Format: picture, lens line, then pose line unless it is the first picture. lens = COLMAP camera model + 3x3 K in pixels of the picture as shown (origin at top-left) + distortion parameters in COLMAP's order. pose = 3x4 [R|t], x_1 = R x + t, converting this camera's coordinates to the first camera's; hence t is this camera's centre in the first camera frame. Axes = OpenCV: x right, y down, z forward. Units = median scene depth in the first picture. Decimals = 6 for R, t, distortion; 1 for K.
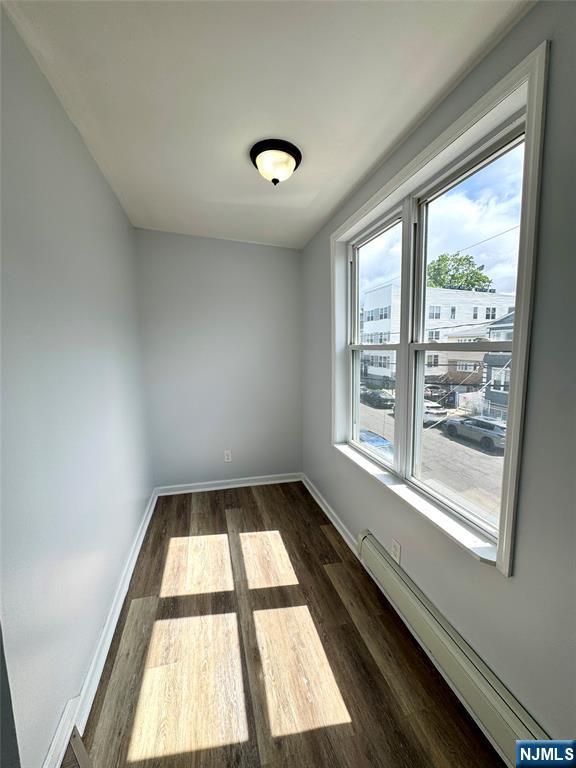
lens RADIAL K [[308.0, 0, 288.0], [0, 308.0, 384.0], [0, 0, 1]] dist [-0.001851, -0.000399]
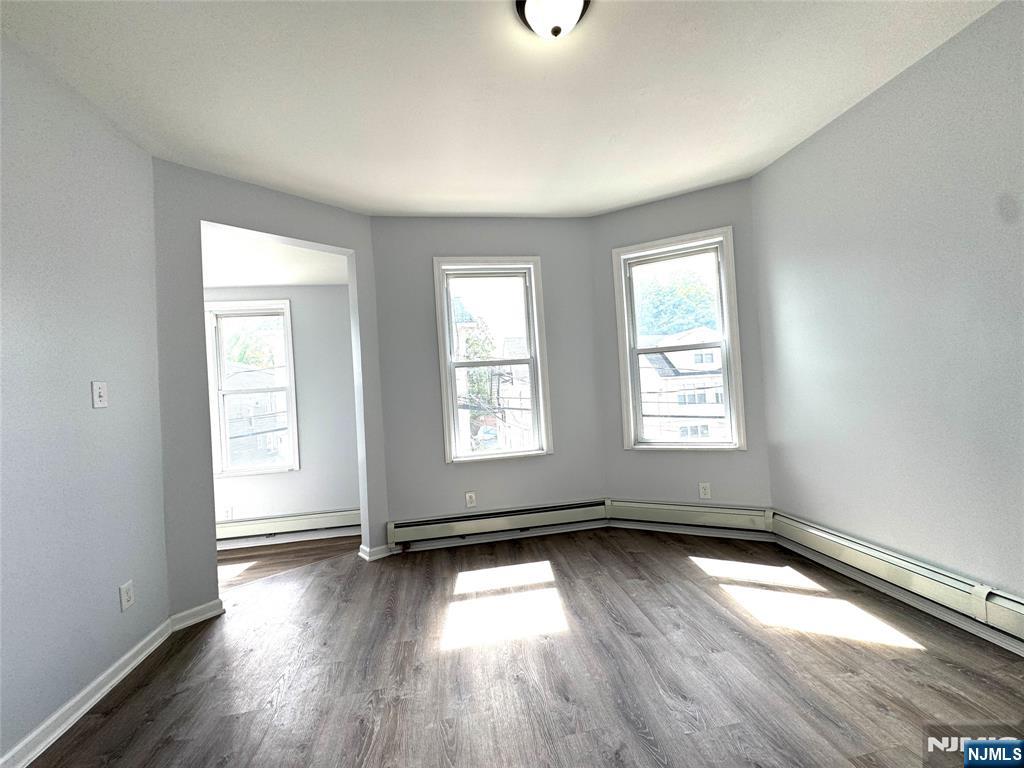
lens RADIAL K [[408.7, 0, 512.0], [0, 408.7, 384.0], [0, 0, 1]] dist [0.002021, 0.000230]
pose [[0.104492, 0.023819, 0.994241, -1.619374], [0.179993, 0.982751, -0.042460, 0.215086], [-0.978102, 0.183393, 0.098402, -0.813682]]
